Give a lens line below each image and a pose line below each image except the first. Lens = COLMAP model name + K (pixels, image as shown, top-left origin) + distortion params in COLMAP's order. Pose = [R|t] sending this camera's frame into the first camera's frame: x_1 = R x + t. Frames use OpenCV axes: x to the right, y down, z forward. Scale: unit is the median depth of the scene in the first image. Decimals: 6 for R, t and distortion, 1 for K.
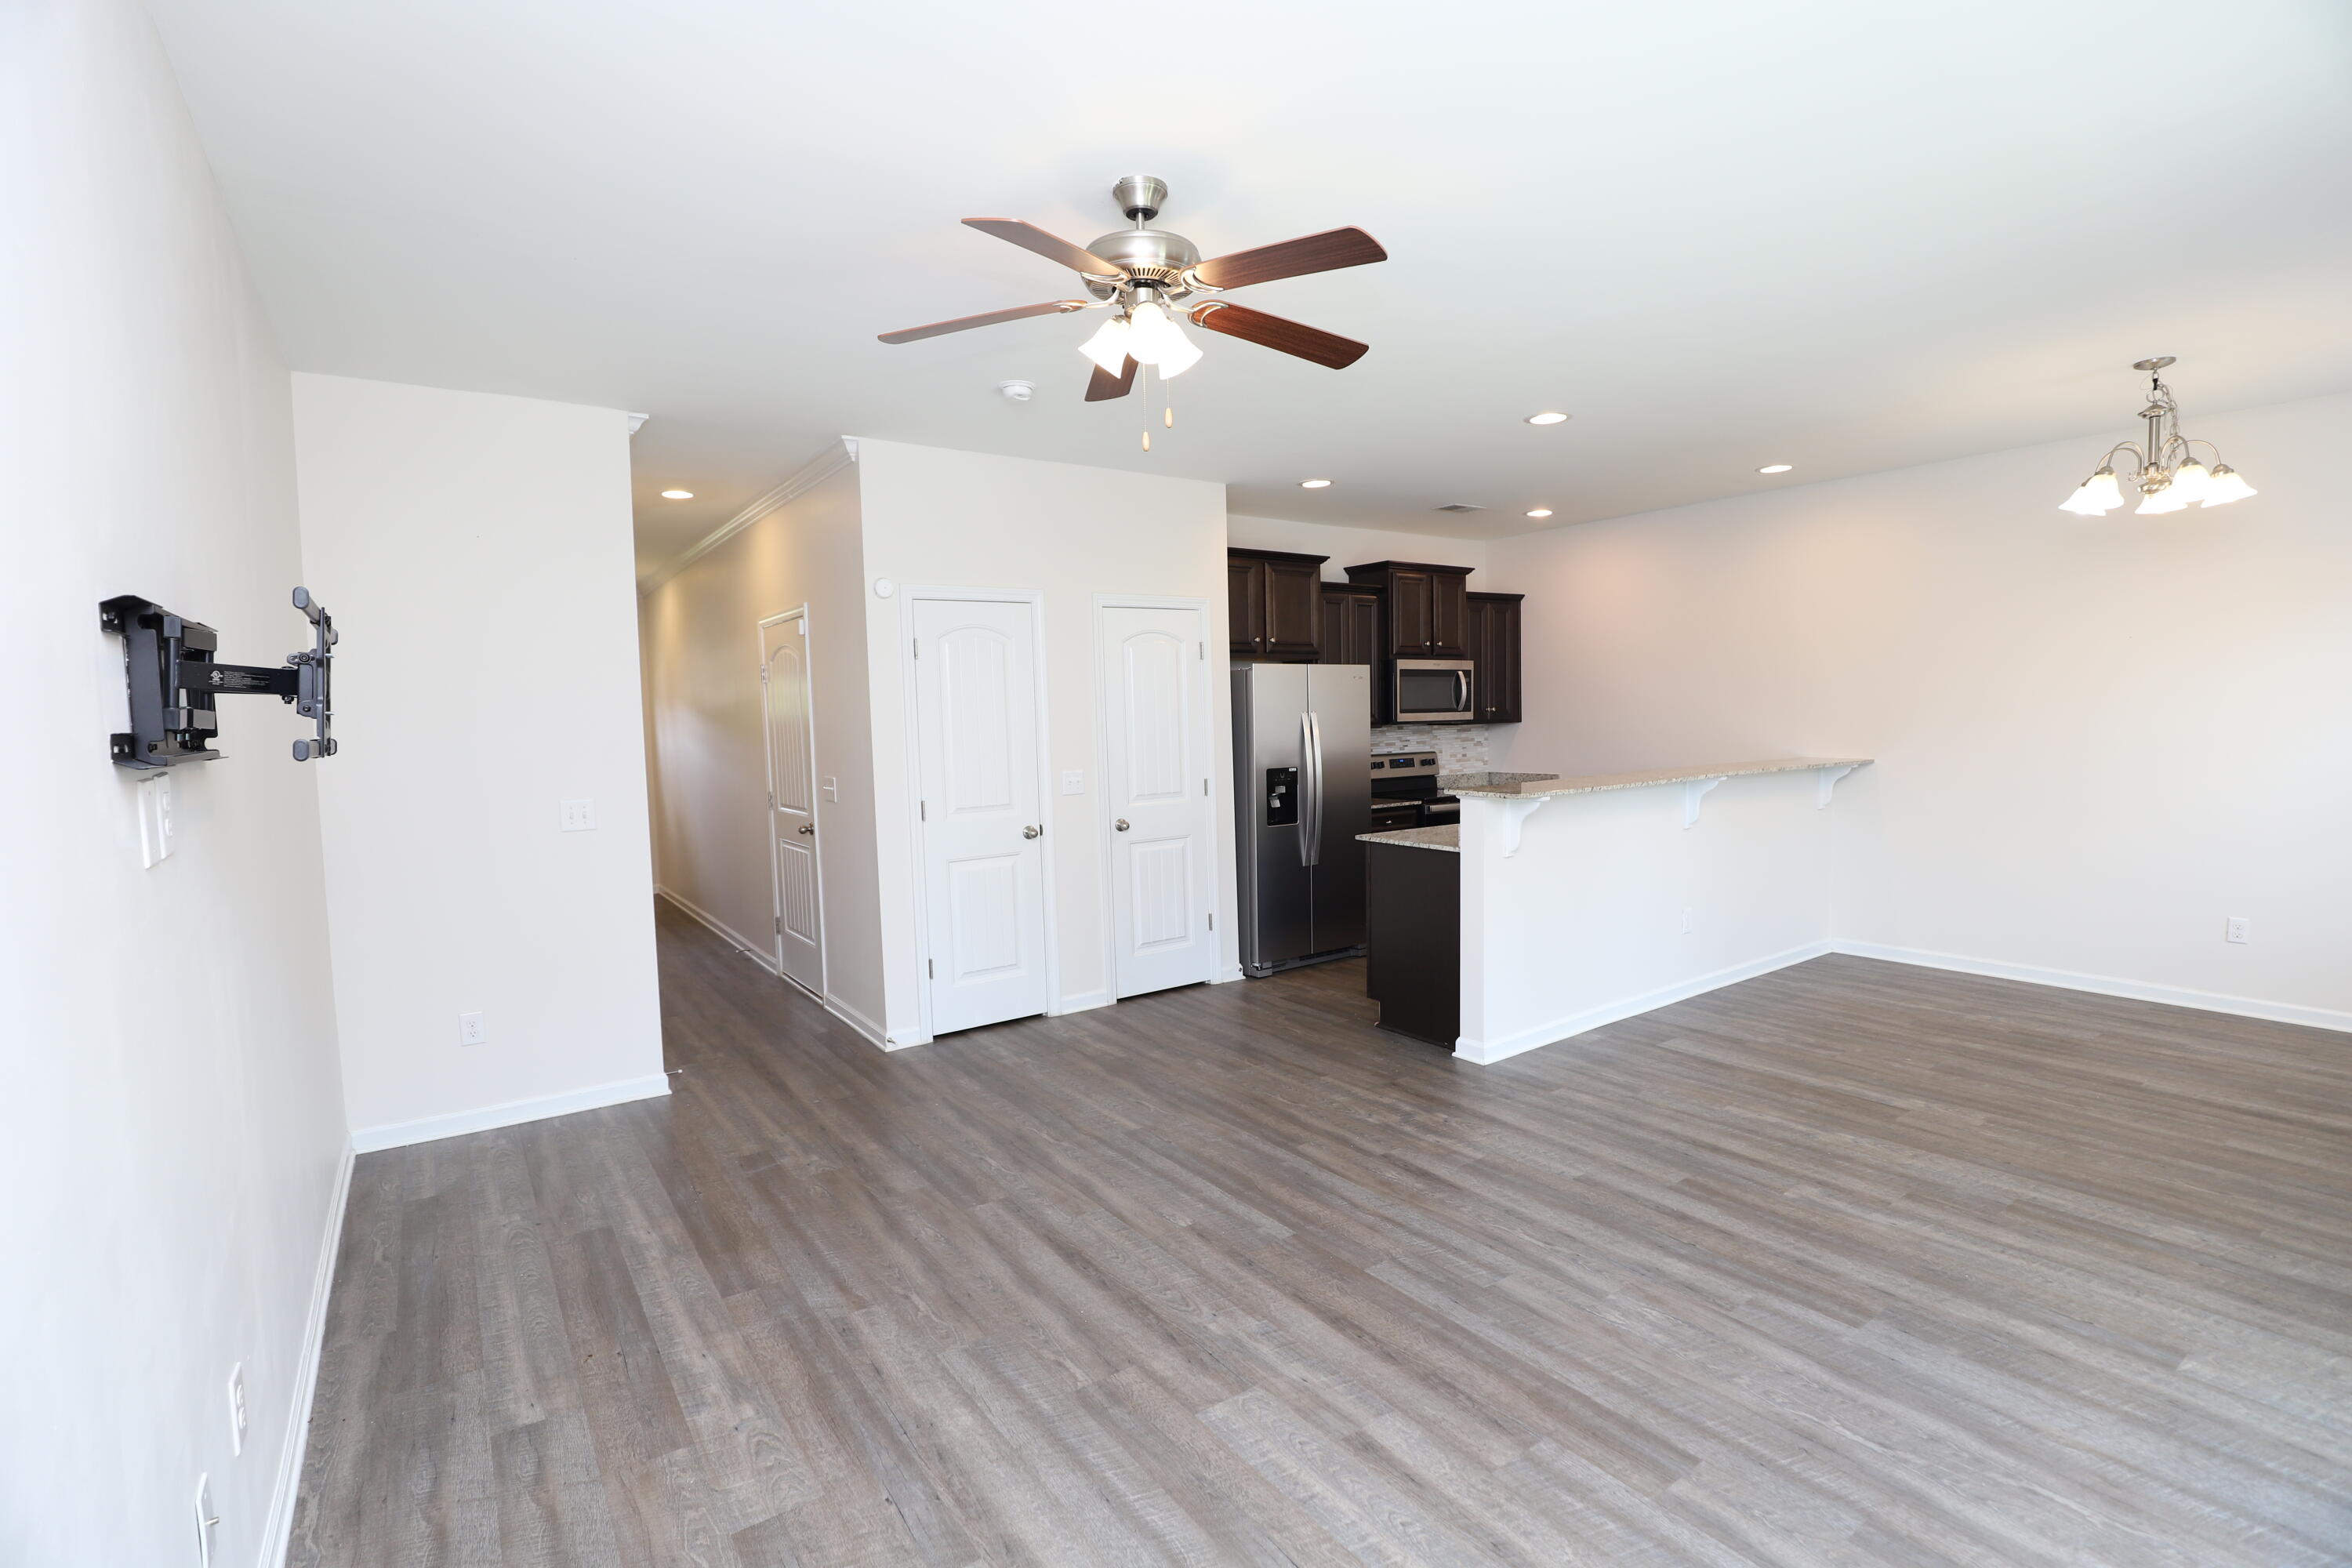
lens RADIAL K [[1082.3, 0, 1173.0], [0, 1082.3, 778.5], [0, 0, 1]] dist [-0.036779, 0.007719]
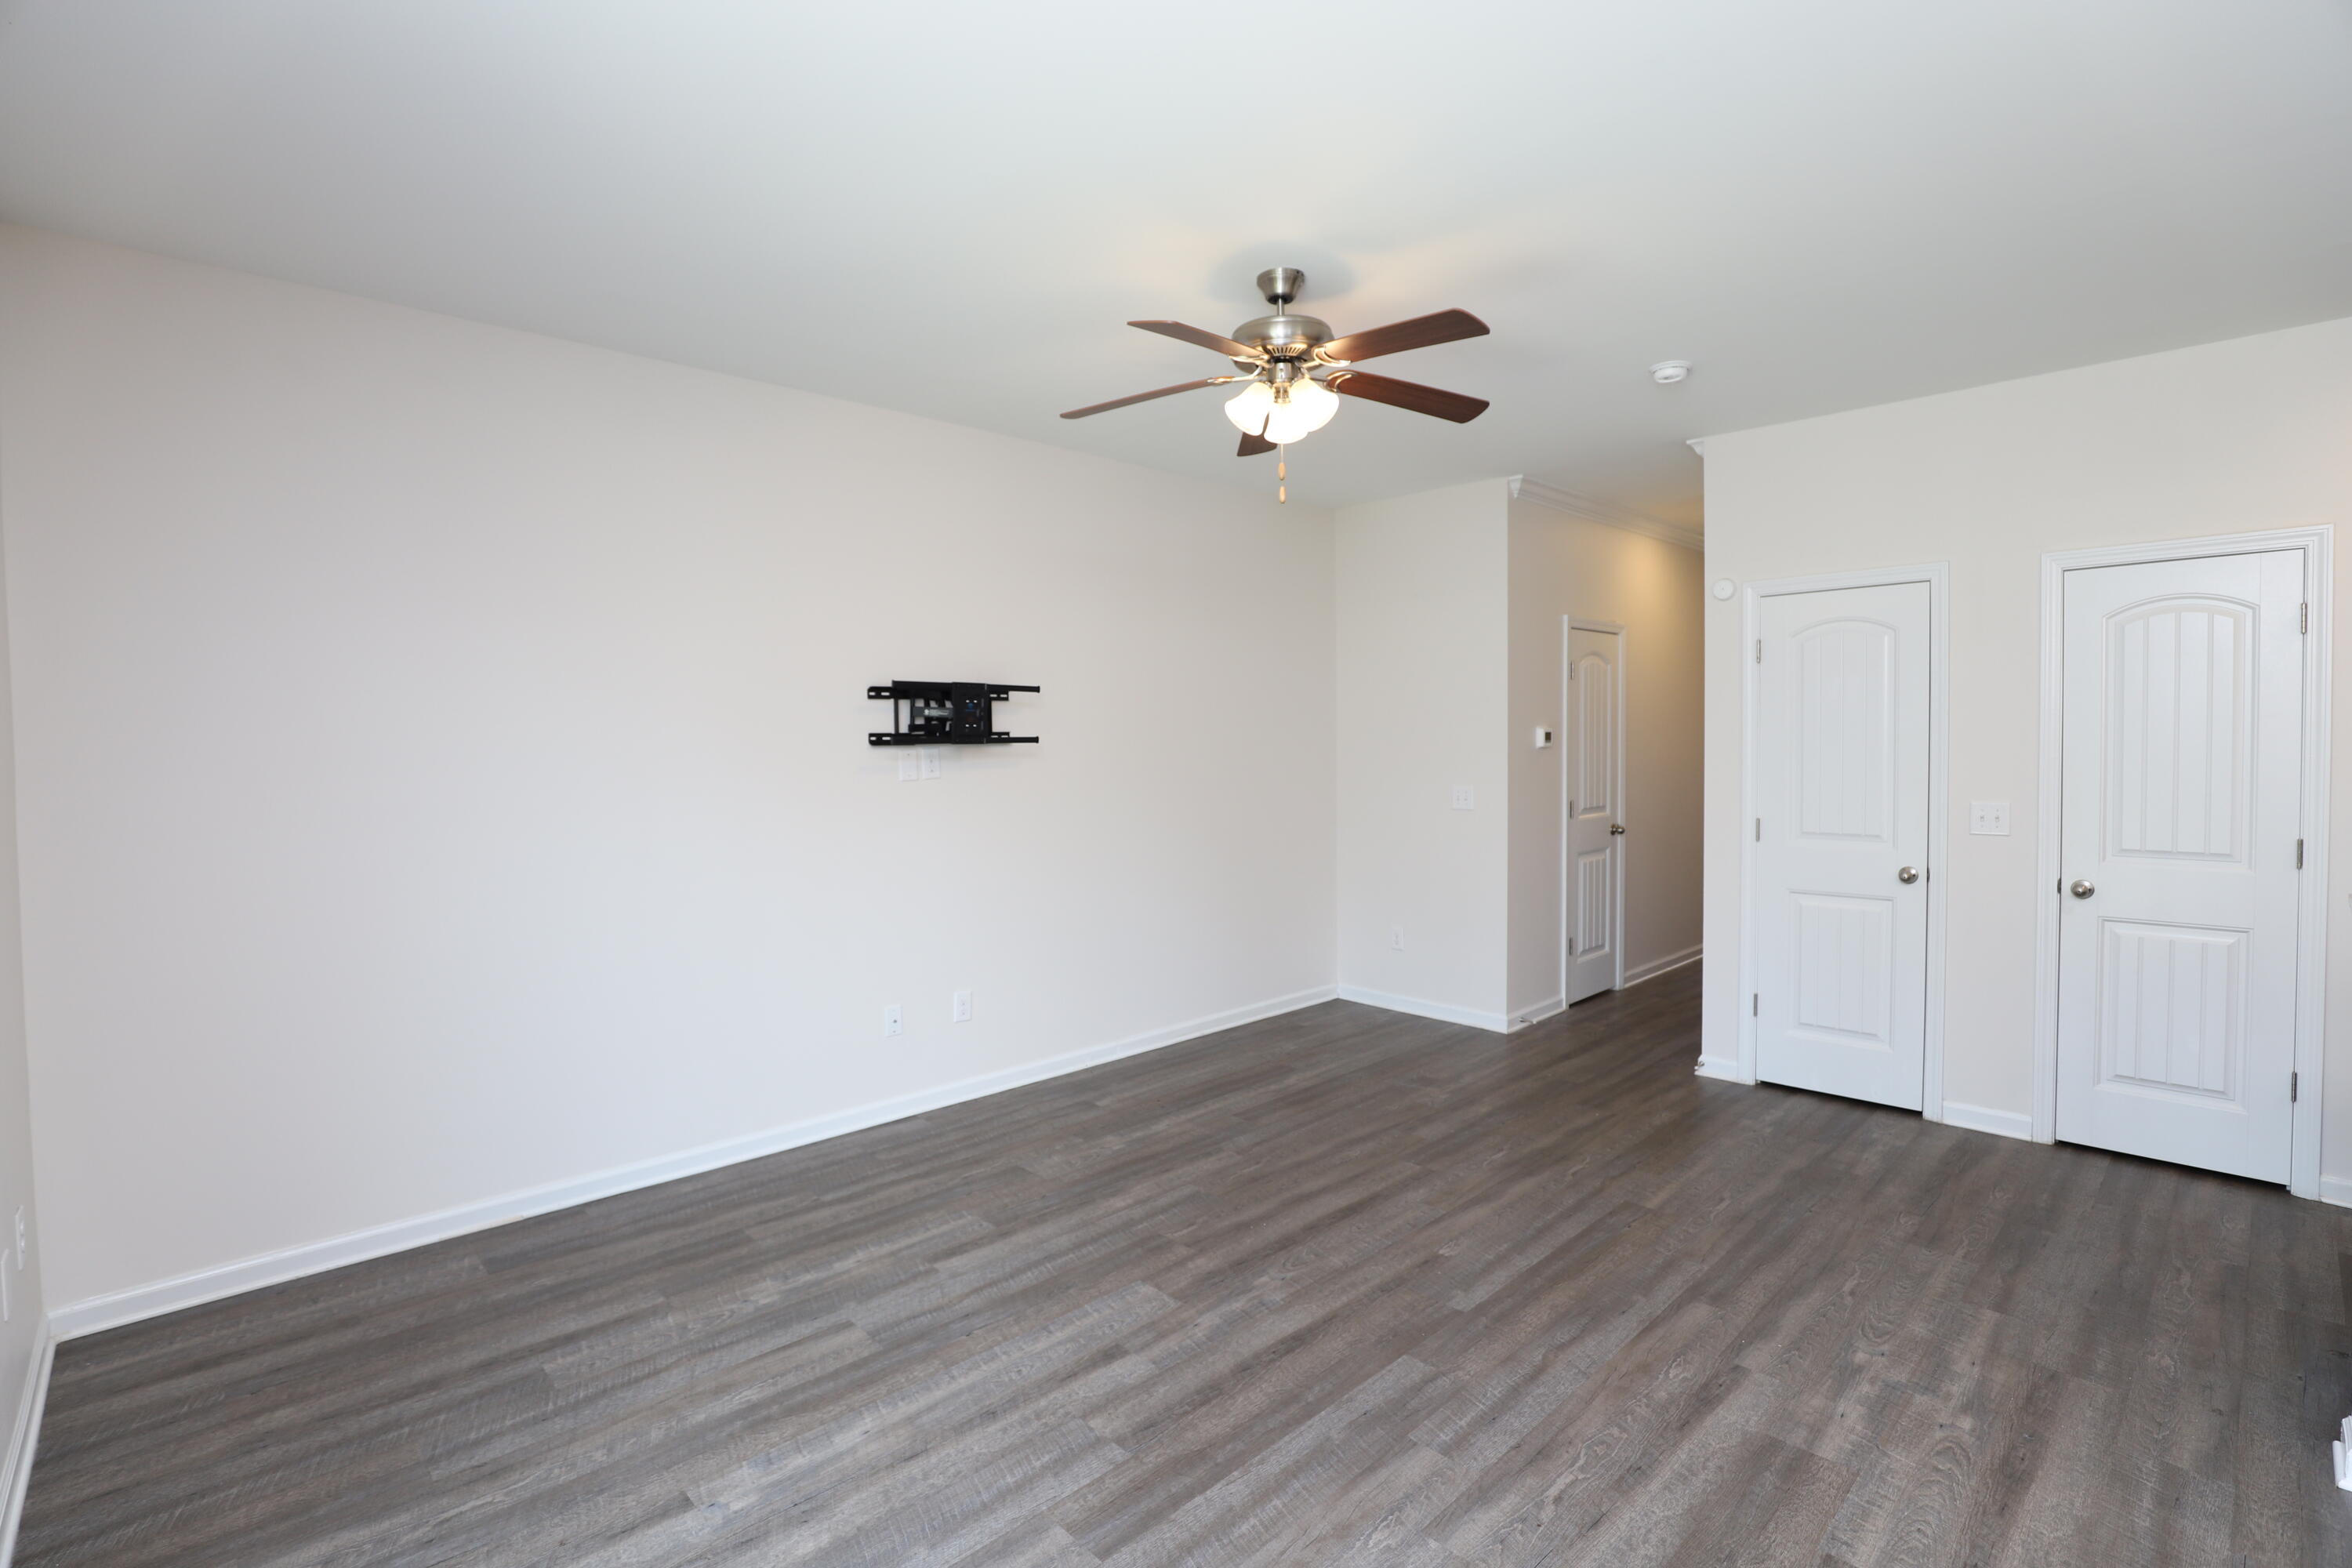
lens RADIAL K [[1082.3, 0, 1173.0], [0, 1082.3, 778.5], [0, 0, 1]] dist [-0.036779, 0.007719]
pose [[0.151082, 0.061515, -0.986605, 0.744009], [-0.055240, 0.997028, 0.053706, -0.043306], [0.986977, 0.046386, 0.154031, 0.482721]]
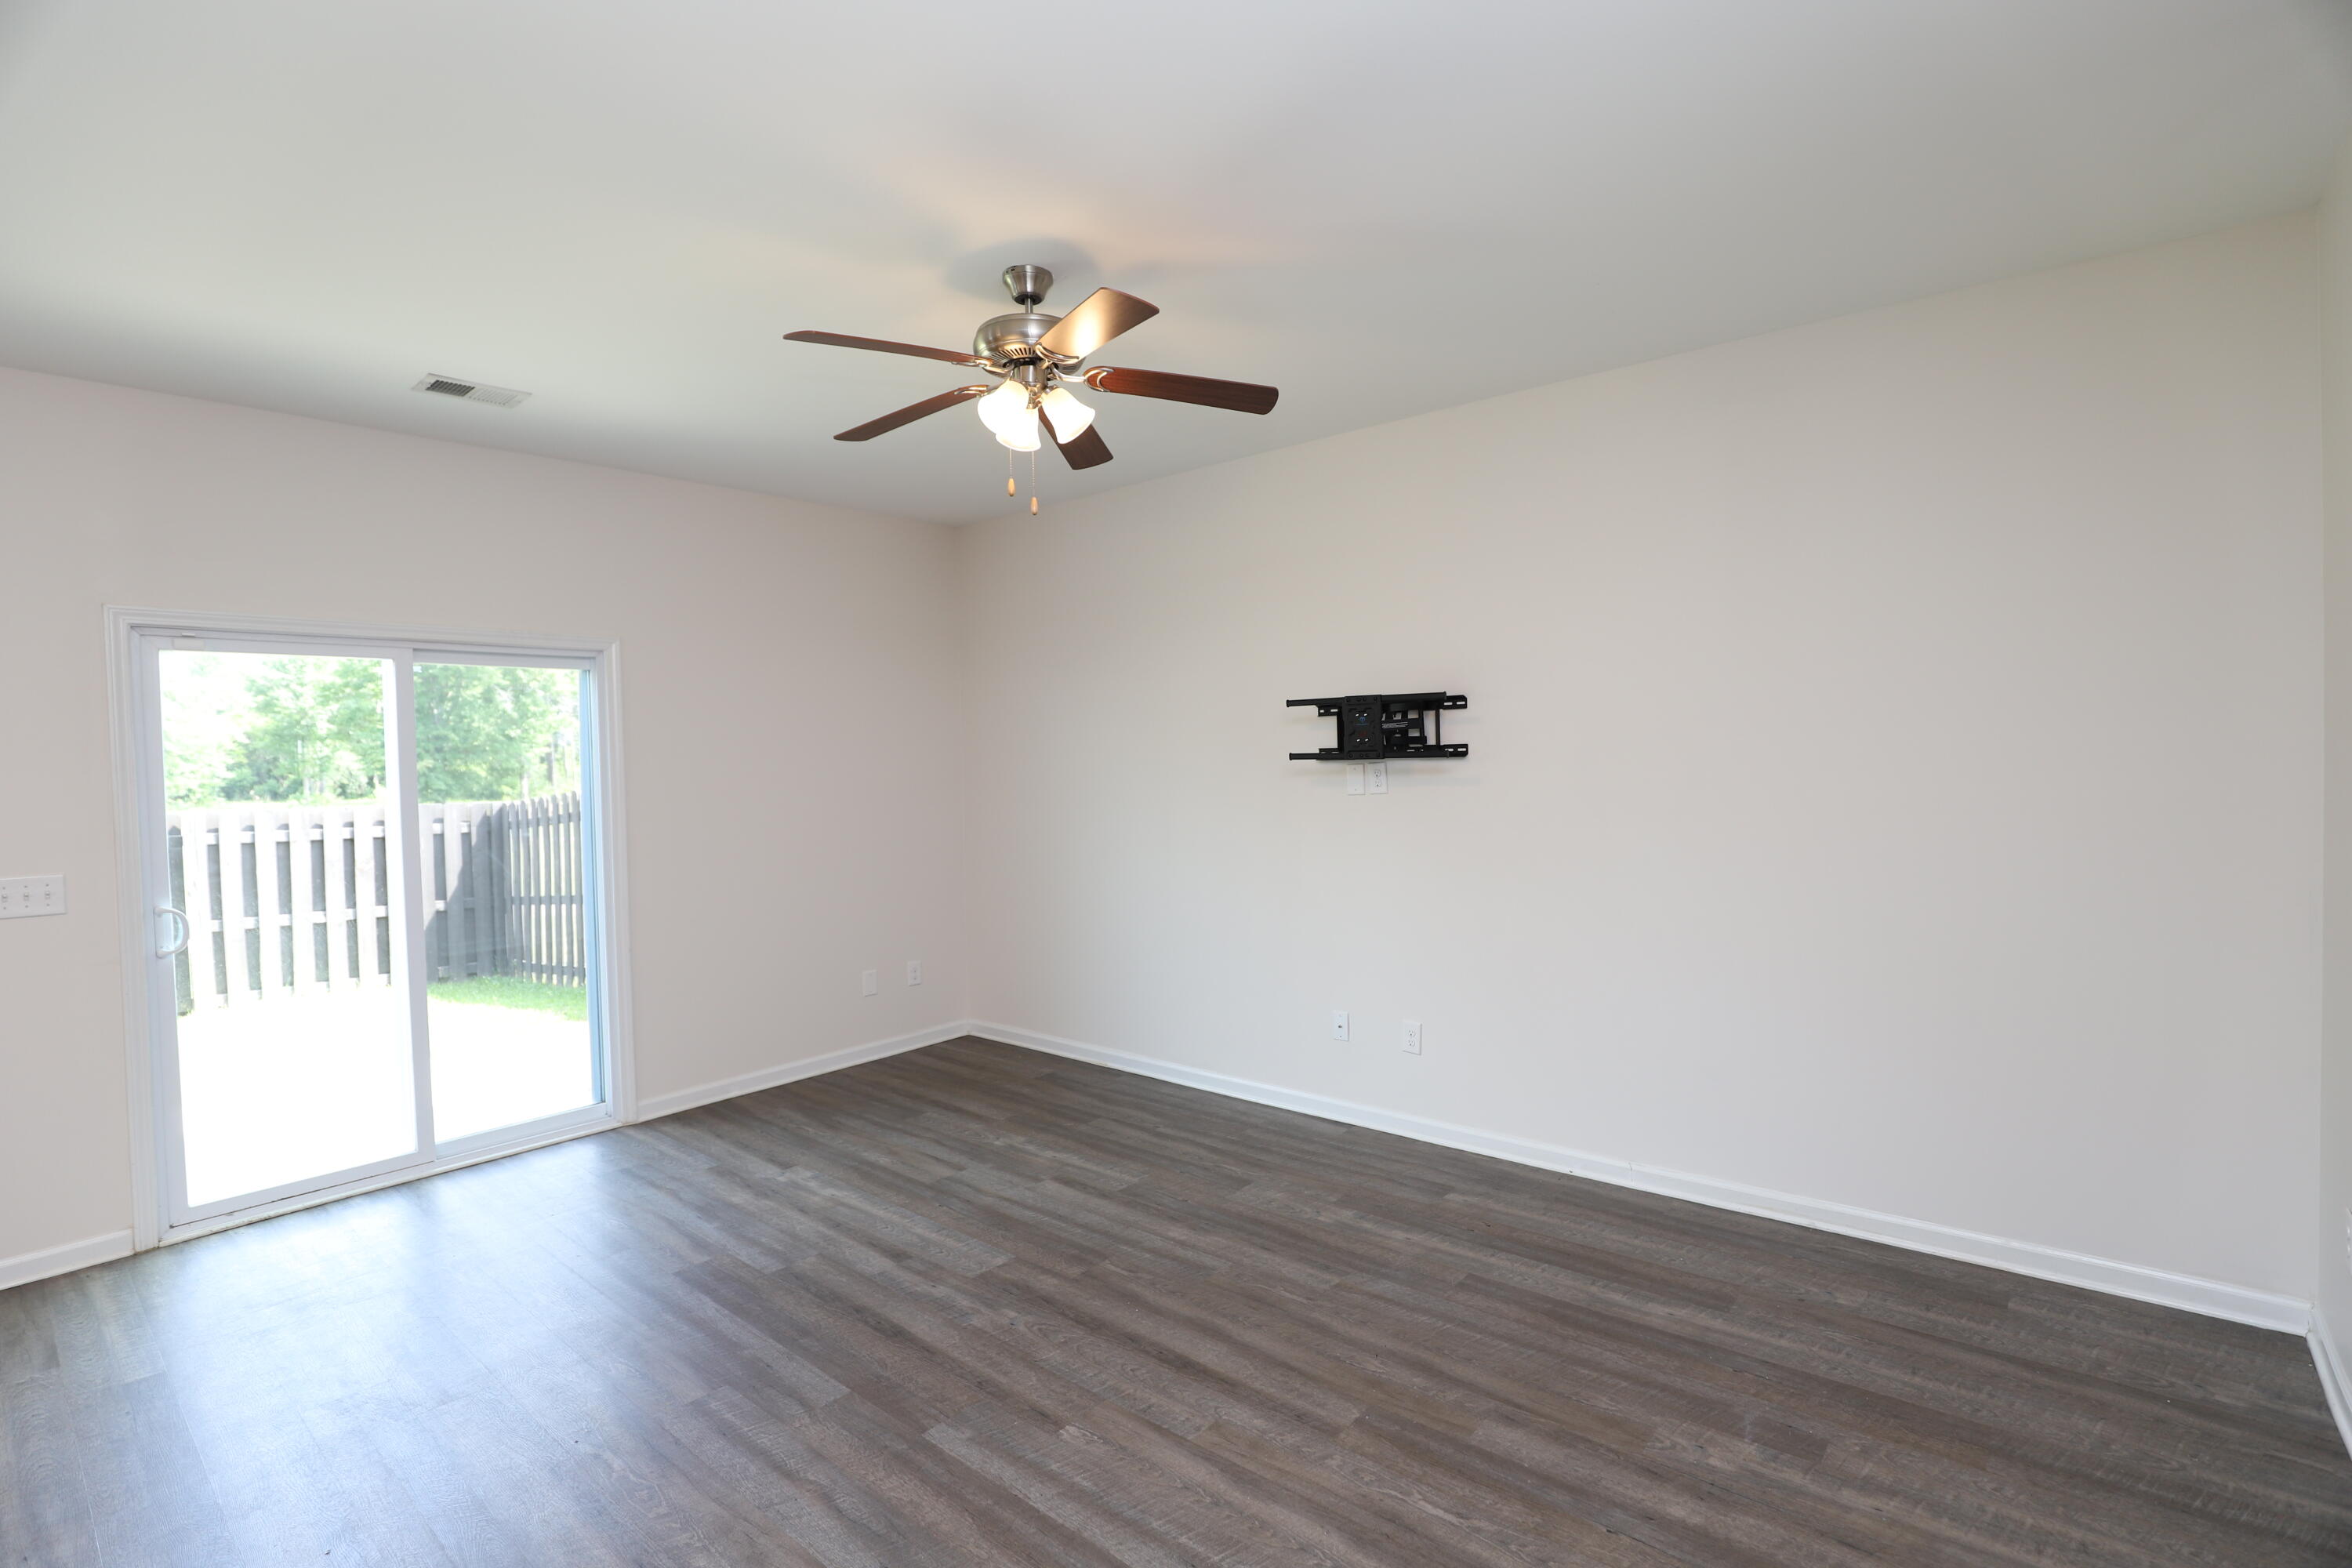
lens RADIAL K [[1082.3, 0, 1173.0], [0, 1082.3, 778.5], [0, 0, 1]] dist [-0.036779, 0.007719]
pose [[-0.964885, 0.054026, -0.257056, 0.089357], [0.032553, 0.995670, 0.087072, -0.086735], [0.260648, 0.075646, -0.962466, 1.402064]]
